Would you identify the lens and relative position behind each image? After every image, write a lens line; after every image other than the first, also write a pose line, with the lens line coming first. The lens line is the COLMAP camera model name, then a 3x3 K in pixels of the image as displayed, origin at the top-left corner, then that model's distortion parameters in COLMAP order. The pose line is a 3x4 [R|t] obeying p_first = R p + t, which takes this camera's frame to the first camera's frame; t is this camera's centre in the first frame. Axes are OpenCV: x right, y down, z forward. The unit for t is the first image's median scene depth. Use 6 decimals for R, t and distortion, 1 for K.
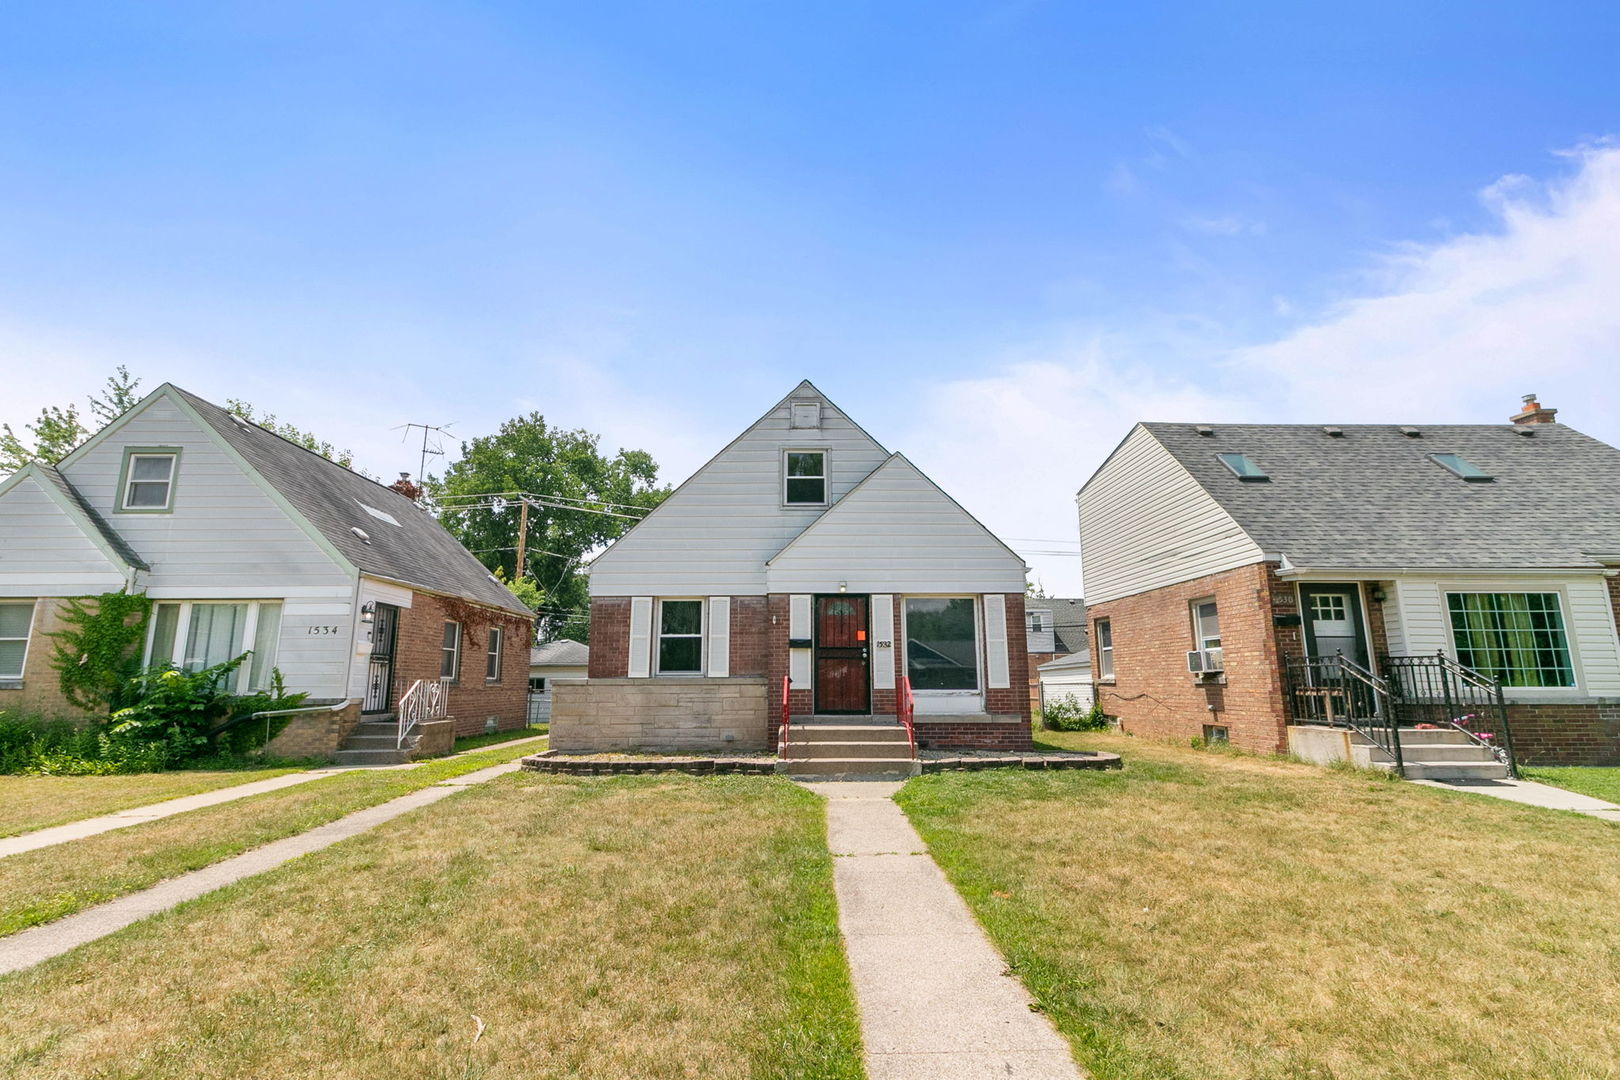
lens RADIAL K [[749.6, 0, 807.5], [0, 749.6, 538.0], [0, 0, 1]] dist [0.002014, 0.001273]
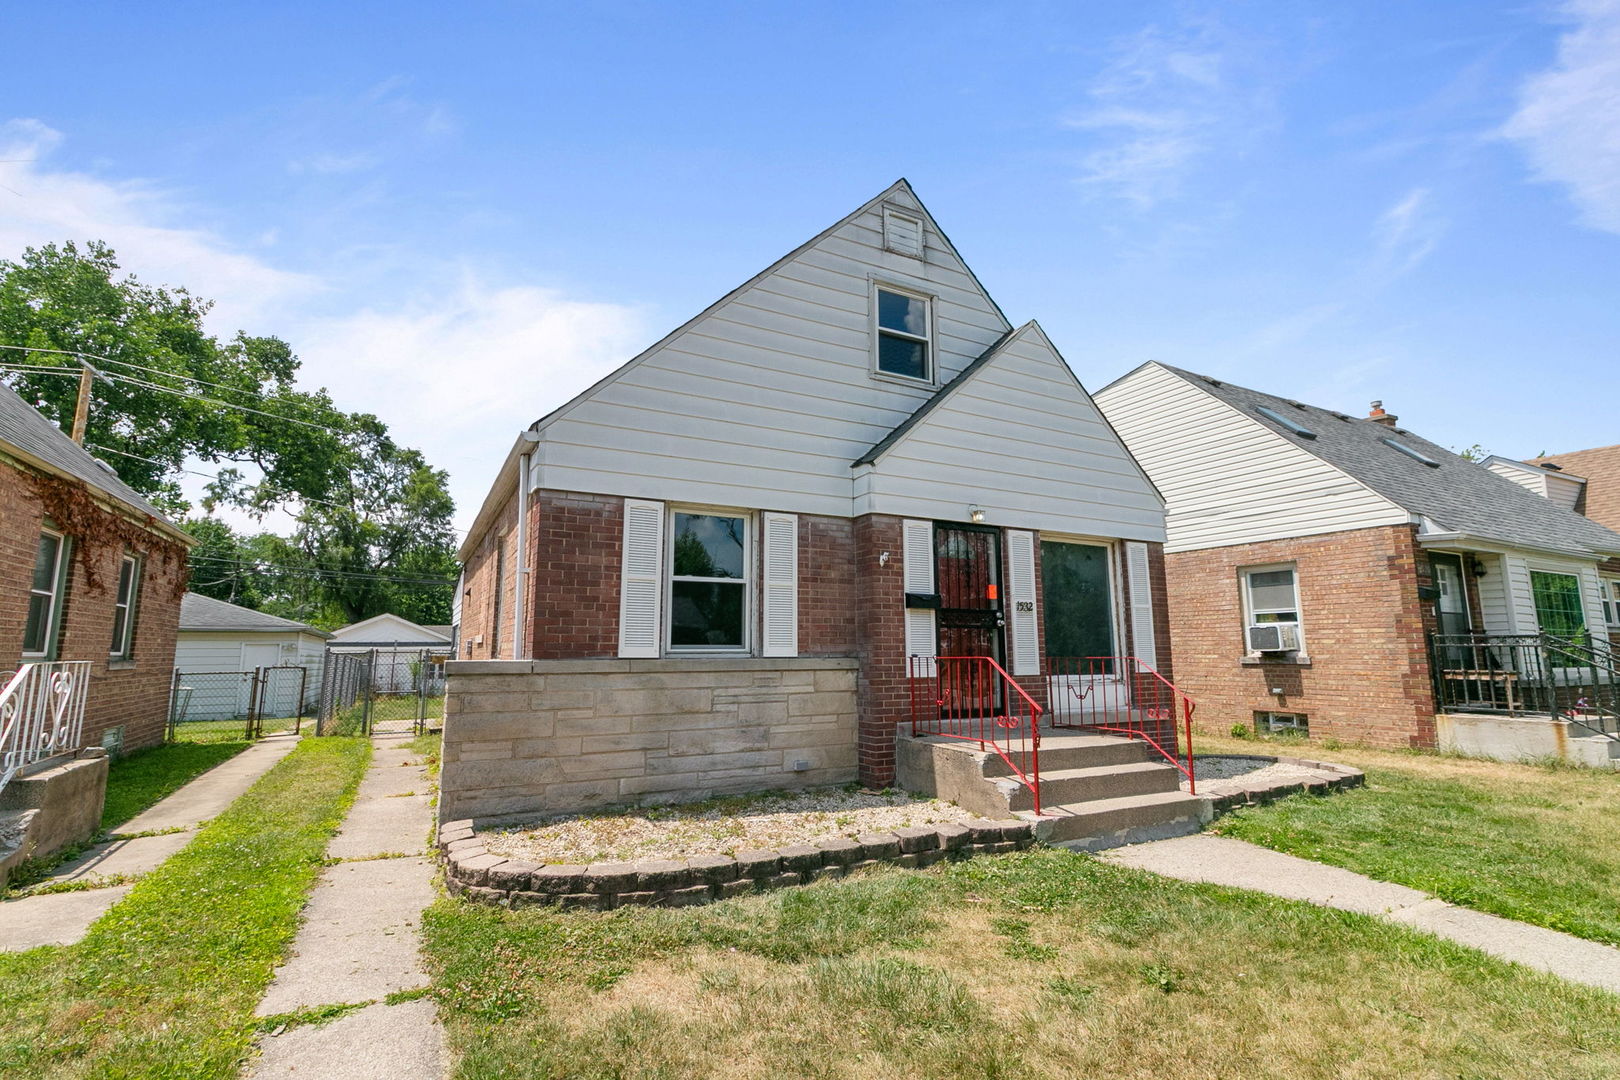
lens RADIAL K [[749.6, 0, 809.9], [0, 749.6, 537.4], [0, 0, 1]] dist [0.002014, 0.001273]
pose [[0.890109, 0.071549, 0.450097, -0.352358], [-0.088575, 0.995927, 0.016849, 0.086151], [-0.447058, -0.054865, 0.892821, 0.499295]]
